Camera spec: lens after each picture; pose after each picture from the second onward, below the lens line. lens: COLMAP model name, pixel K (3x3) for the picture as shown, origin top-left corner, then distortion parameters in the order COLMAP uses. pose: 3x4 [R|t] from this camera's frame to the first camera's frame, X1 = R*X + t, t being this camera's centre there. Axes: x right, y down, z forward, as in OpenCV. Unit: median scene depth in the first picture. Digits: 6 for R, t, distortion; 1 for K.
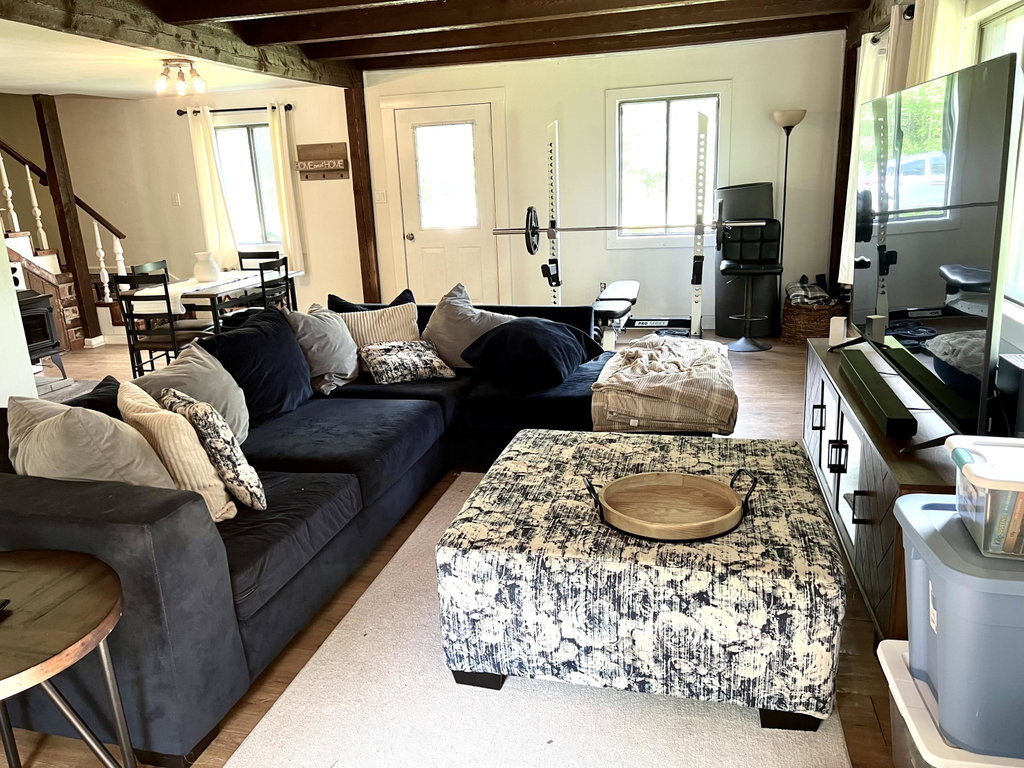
lens RADIAL K [[772.6, 0, 486.9], [0, 772.6, 389.9], [0, 0, 1]] dist [0.024297, -0.039198]
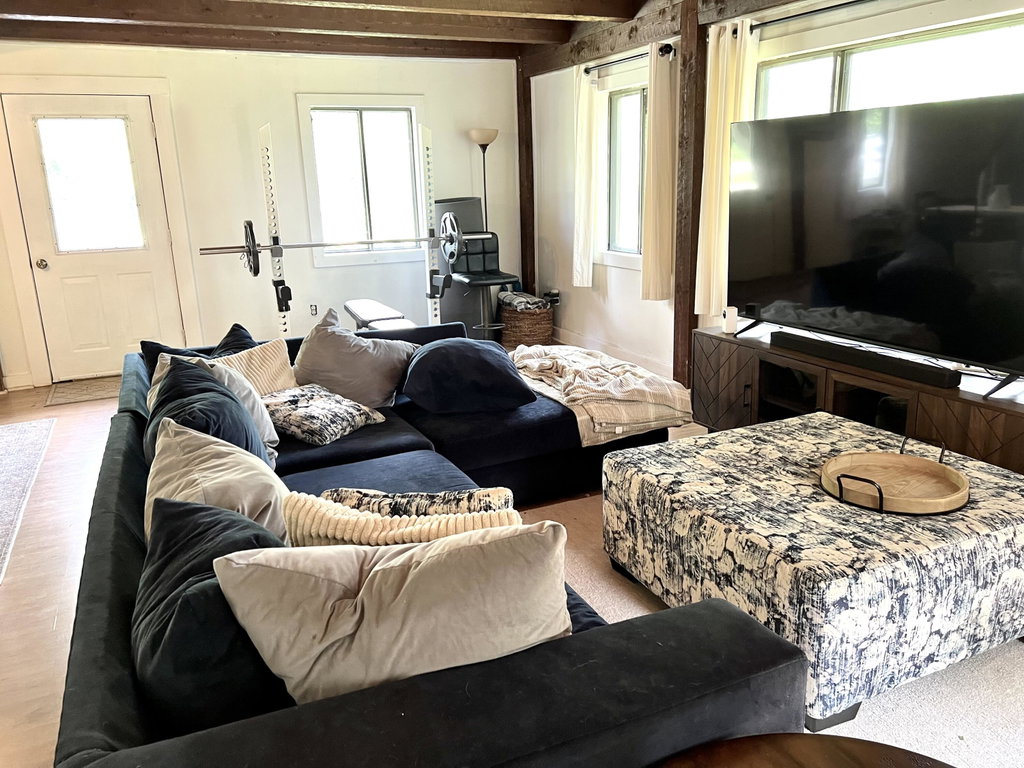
lens RADIAL K [[772.6, 0, 514.3], [0, 772.6, 385.7], [0, 0, 1]] dist [0.024297, -0.039198]
pose [[0.760484, -0.139955, 0.634095, -0.488478], [0.162101, 0.986498, 0.023325, -0.053862], [-0.628798, 0.085049, 0.772904, 0.301737]]
